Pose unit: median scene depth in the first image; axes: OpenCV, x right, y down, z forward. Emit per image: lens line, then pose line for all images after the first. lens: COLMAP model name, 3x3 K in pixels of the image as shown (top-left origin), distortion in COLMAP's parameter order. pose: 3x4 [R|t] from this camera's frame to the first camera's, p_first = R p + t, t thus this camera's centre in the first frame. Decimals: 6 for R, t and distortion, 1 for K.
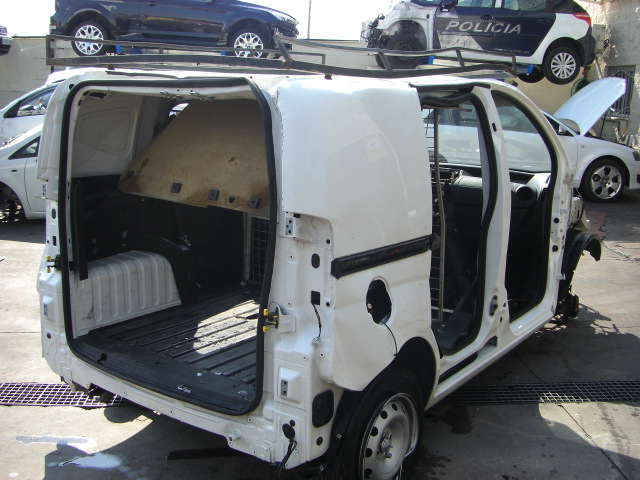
lens RADIAL K [[717.8, 0, 318.5], [0, 717.8, 241.2], [0, 0, 1]] dist [-0.134262, 0.000000]
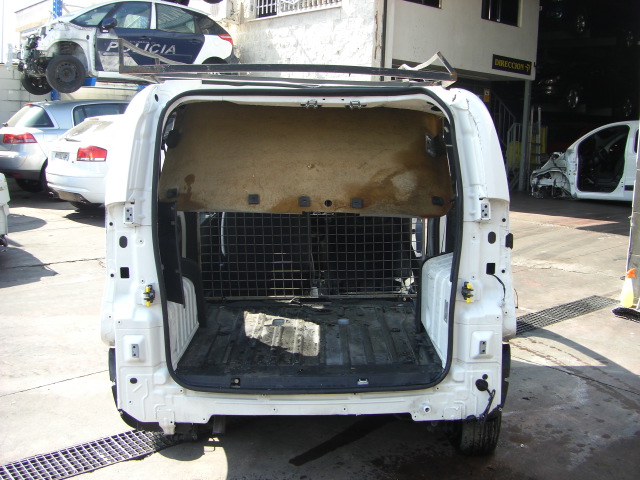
lens RADIAL K [[717.8, 0, 316.8], [0, 717.8, 242.3], [0, 0, 1]] dist [-0.134262, 0.000000]
pose [[0.807663, -0.123638, 0.576537, -0.697729], [0.140134, 0.990003, 0.015995, -0.018865], [-0.572751, 0.067874, 0.816915, 0.135845]]
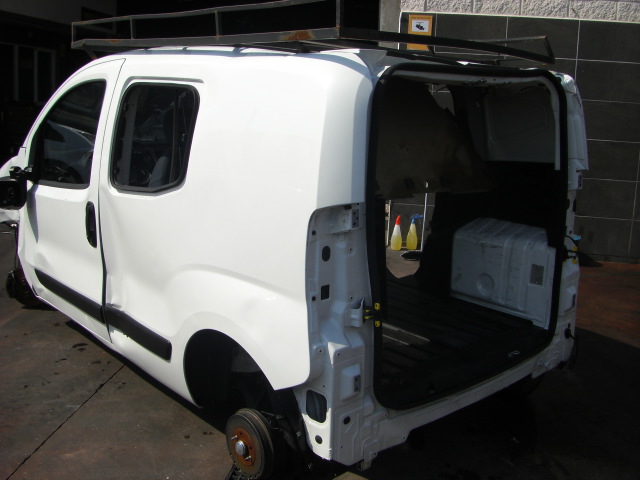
lens RADIAL K [[717.8, 0, 315.9], [0, 717.8, 242.0], [0, 0, 1]] dist [-0.134262, 0.000000]
pose [[0.227785, -0.238638, 0.944016, -1.048659], [0.183263, 0.962683, 0.199137, -0.193795], [-0.956310, 0.127643, 0.263018, 0.827114]]
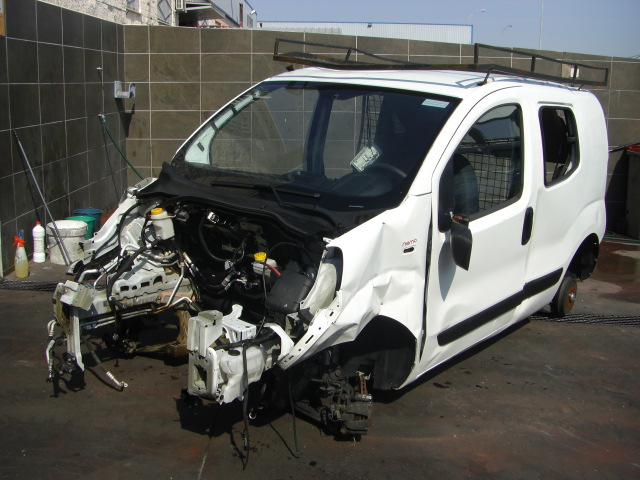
lens RADIAL K [[717.8, 0, 320.5], [0, 717.8, 236.8], [0, 0, 1]] dist [-0.134262, 0.000000]
pose [[-0.994911, -0.084978, 0.054132, 0.165908], [-0.055559, 0.910913, 0.408841, -0.543786], [-0.084052, 0.403753, -0.910999, 2.597773]]
